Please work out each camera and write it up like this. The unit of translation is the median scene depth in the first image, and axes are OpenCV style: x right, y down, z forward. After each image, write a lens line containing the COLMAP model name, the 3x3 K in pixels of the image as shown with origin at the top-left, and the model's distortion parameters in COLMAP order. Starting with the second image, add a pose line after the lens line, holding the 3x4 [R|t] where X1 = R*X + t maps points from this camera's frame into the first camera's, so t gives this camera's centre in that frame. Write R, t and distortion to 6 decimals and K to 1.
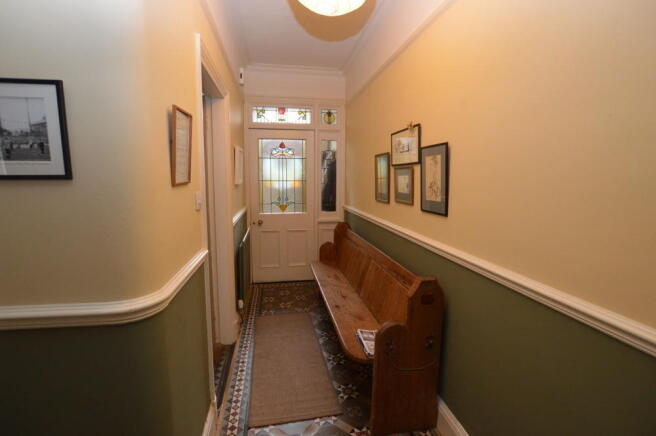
lens RADIAL K [[312.8, 0, 328.0], [0, 312.8, 218.0], [0, 0, 1]] dist [0.000541, 0.000121]
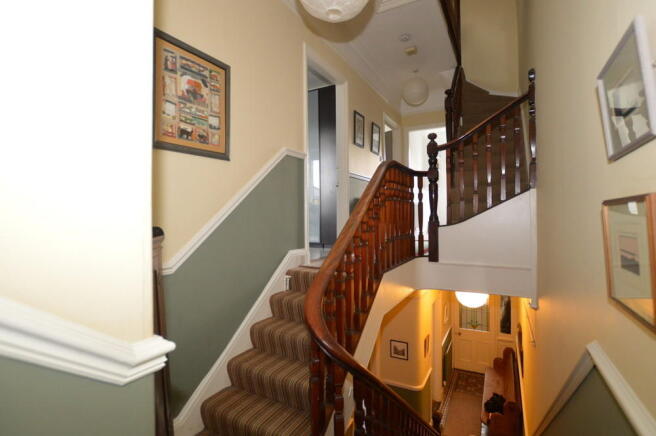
lens RADIAL K [[333.5, 0, 328.0], [0, 333.5, 218.0], [0, 0, 1]] dist [-0.002446, -0.000208]
pose [[0.793826, -0.005315, -0.608122, 0.333231], [-0.064768, 0.993536, -0.093229, -0.406840], [0.604687, 0.113395, 0.788350, -0.974192]]
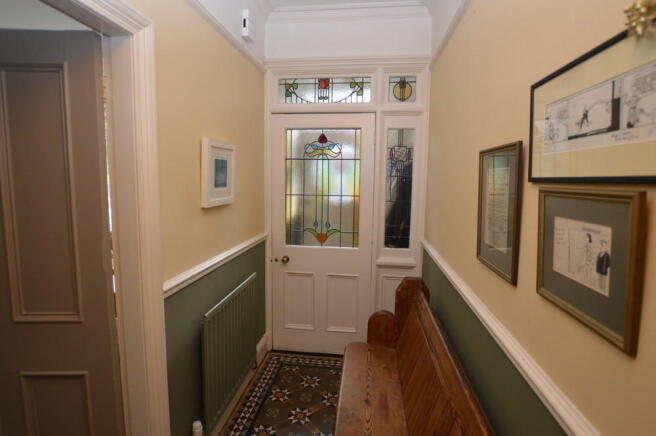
lens RADIAL K [[338.3, 0, 328.0], [0, 338.3, 218.0], [0, 0, 1]] dist [-0.003736, 0.000085]
pose [[0.957405, 0.044783, -0.285255, 0.062553], [-0.049688, 0.998715, -0.009978, -0.069331], [0.284442, 0.023727, 0.958400, 0.363085]]
